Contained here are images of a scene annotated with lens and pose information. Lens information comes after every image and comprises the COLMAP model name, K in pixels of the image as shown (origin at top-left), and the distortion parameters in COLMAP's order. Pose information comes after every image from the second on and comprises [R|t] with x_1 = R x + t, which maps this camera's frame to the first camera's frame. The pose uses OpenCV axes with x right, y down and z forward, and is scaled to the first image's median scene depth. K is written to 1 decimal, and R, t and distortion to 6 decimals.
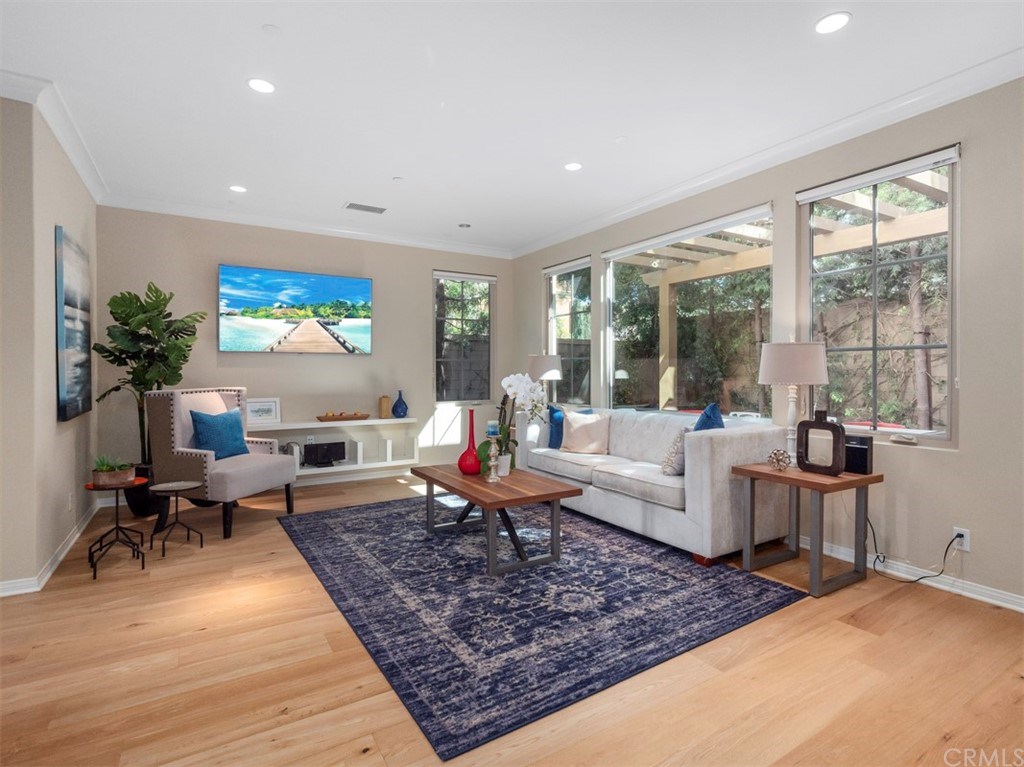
lens RADIAL K [[516.4, 0, 510.8], [0, 516.4, 377.1], [0, 0, 1]] dist [0.010273, -0.000304]
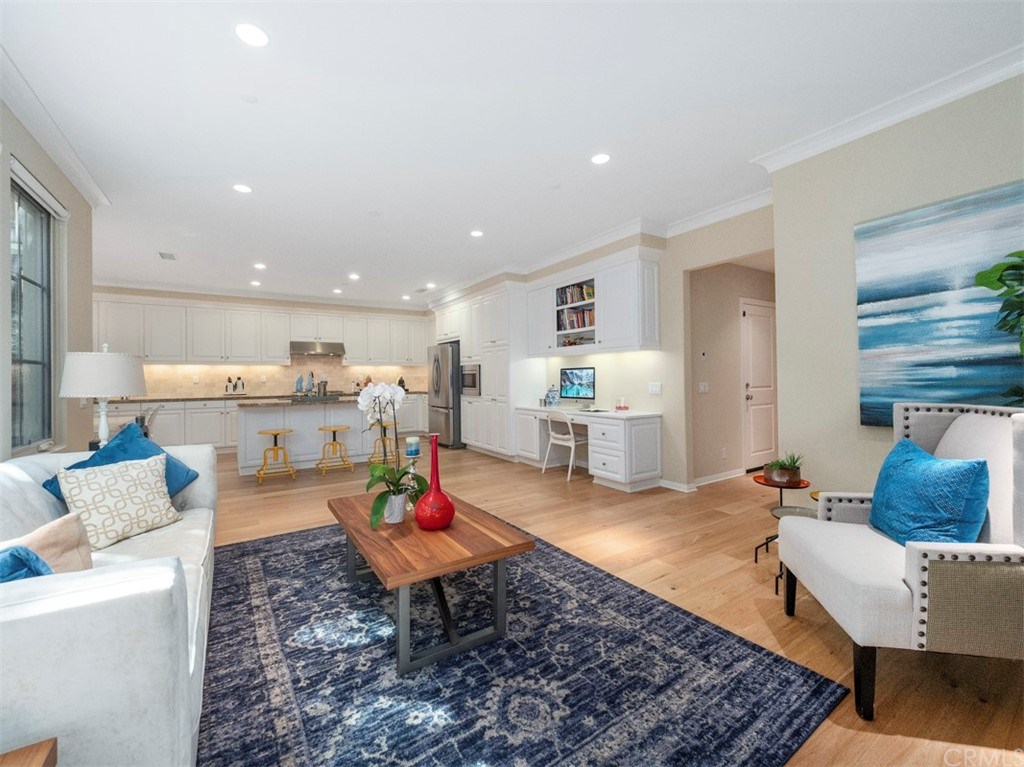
lens RADIAL K [[430.6, 0, 509.6], [0, 430.6, 376.2], [0, 0, 1]] dist [-0.002385, -0.000609]
pose [[-0.999602, 0.014149, -0.024390, -0.182531], [0.013917, 0.999857, 0.009645, -0.021509], [0.024523, 0.009302, -0.999656, 1.748132]]
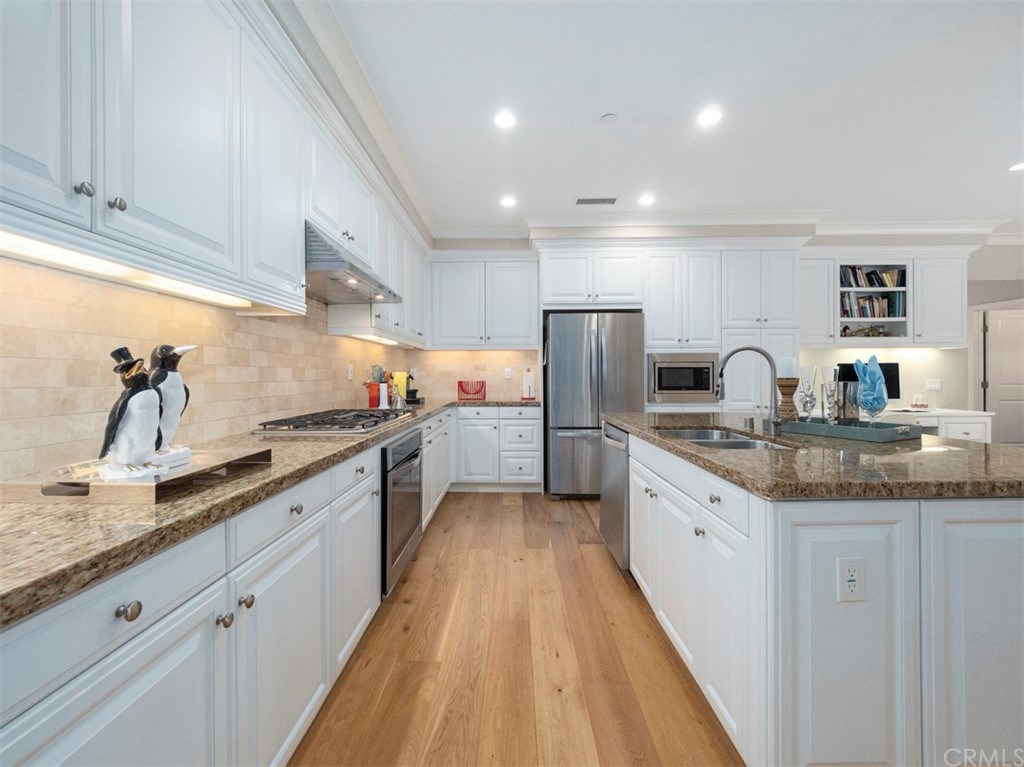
lens RADIAL K [[430.6, 0, 509.6], [0, 430.6, 376.2], [0, 0, 1]] dist [-0.002385, -0.000609]
pose [[-0.528755, 0.005452, -0.848757, 1.313716], [-0.003502, 0.999957, 0.008605, 0.001336], [0.848767, 0.007522, -0.528713, -0.100041]]
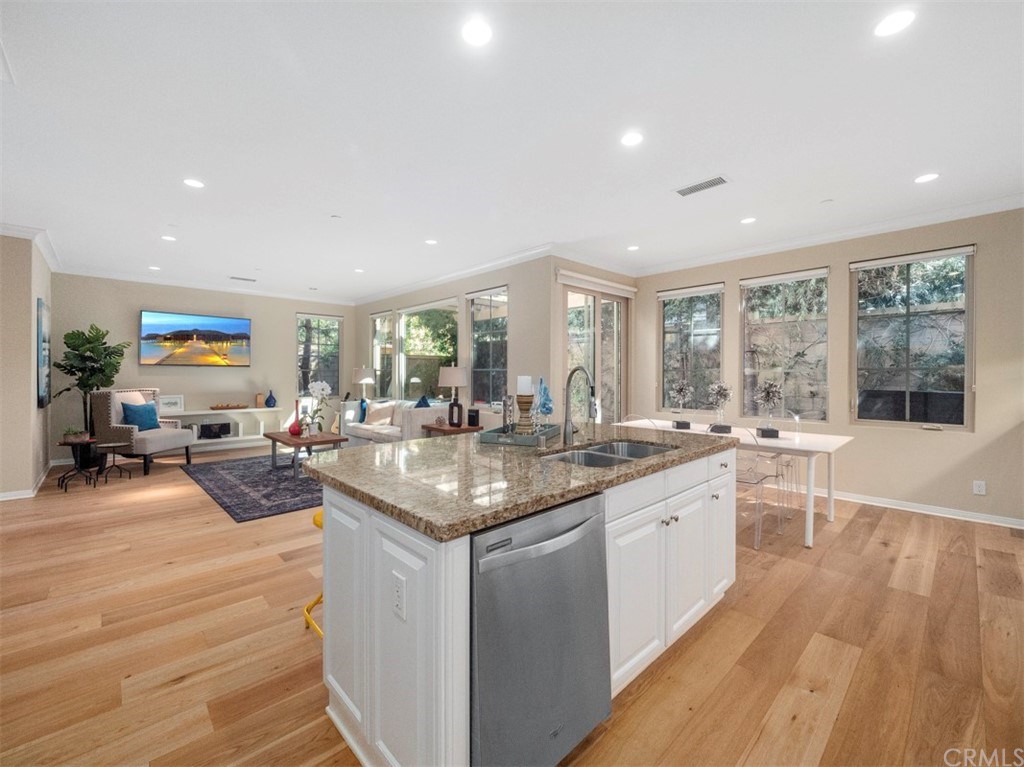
lens RADIAL K [[430.6, 0, 509.6], [0, 430.6, 376.2], [0, 0, 1]] dist [-0.002385, -0.000609]
pose [[0.978617, 0.001879, 0.205683, 0.395160], [-0.000726, 0.999984, -0.005680, -0.016551], [-0.205690, 0.005409, 0.978602, -0.750335]]
